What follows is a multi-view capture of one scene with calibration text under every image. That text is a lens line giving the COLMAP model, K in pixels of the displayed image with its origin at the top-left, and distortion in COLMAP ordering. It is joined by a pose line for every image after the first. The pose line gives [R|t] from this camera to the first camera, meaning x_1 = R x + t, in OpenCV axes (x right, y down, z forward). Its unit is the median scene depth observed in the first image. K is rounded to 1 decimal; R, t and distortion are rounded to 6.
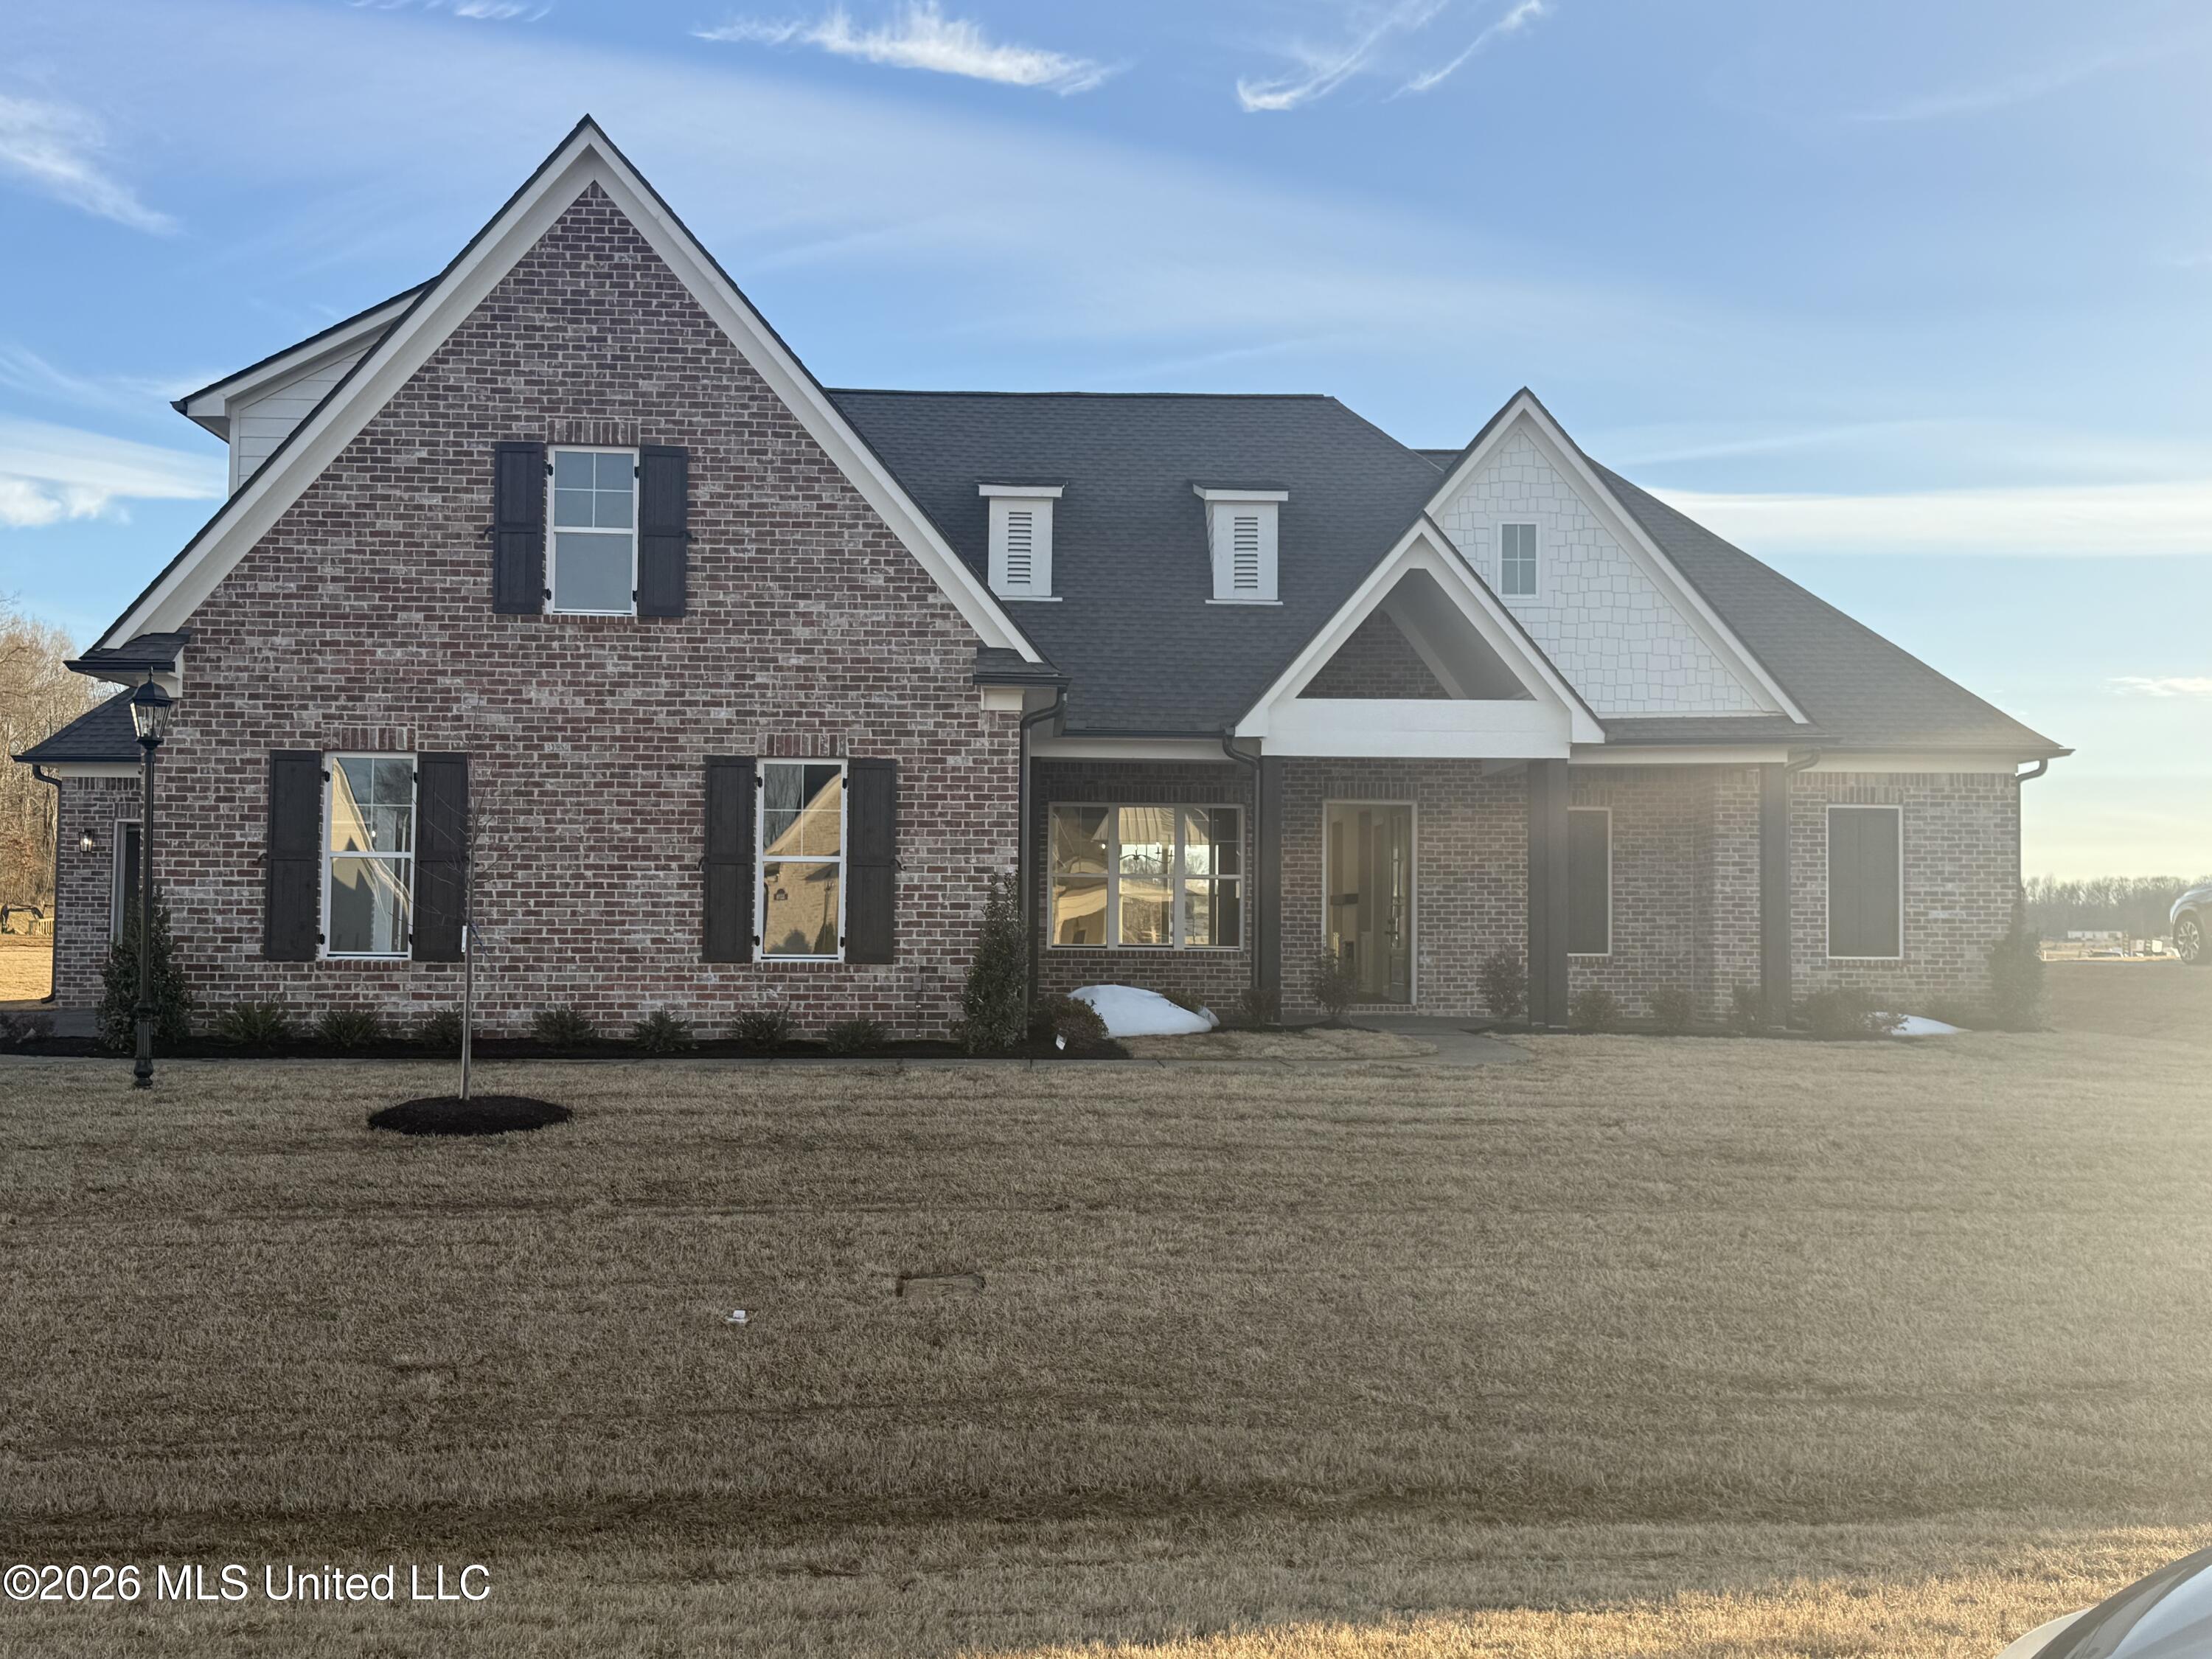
lens RADIAL K [[2111.4, 0, 1106.0], [0, 2111.4, 829.5], [0, 0, 1]] dist [0.163961, -0.010973]
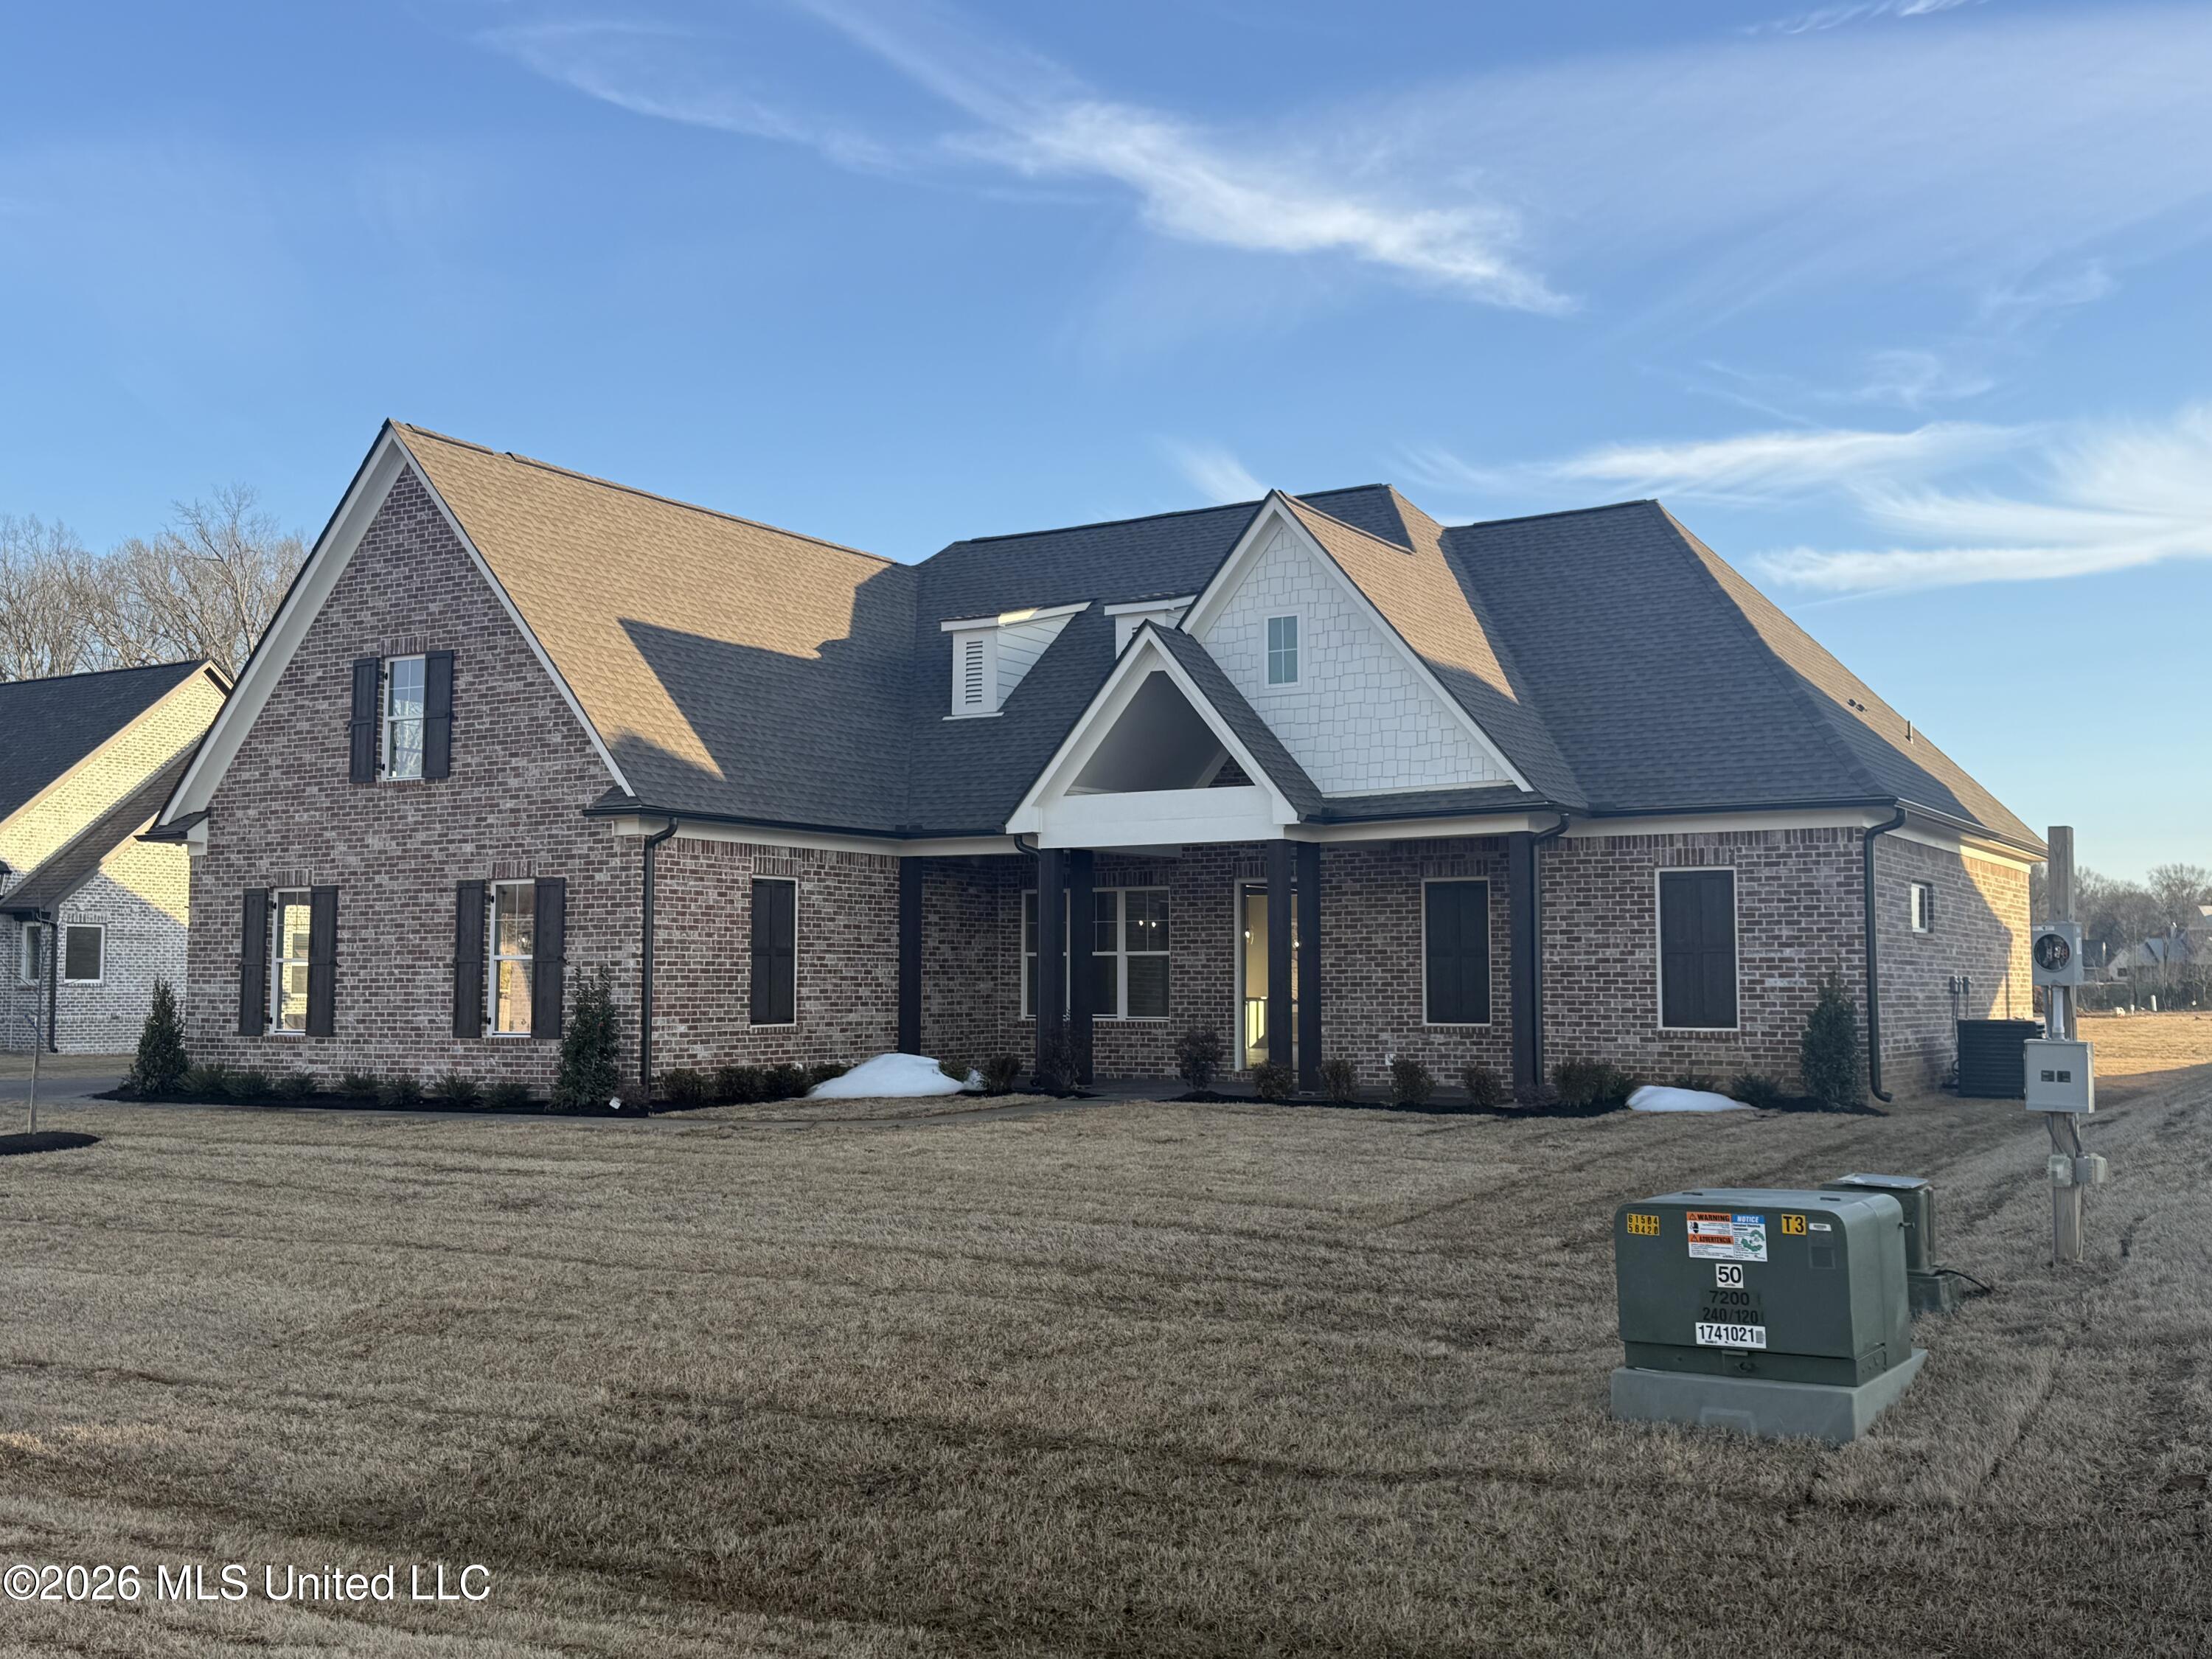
lens RADIAL K [[2111.4, 0, 1106.0], [0, 2111.4, 829.5], [0, 0, 1]] dist [0.163961, -0.010973]
pose [[0.844668, -0.048282, -0.533109, 0.860761], [0.034993, 0.998774, -0.035013, -0.005649], [0.534146, 0.010919, 0.845322, 0.086646]]
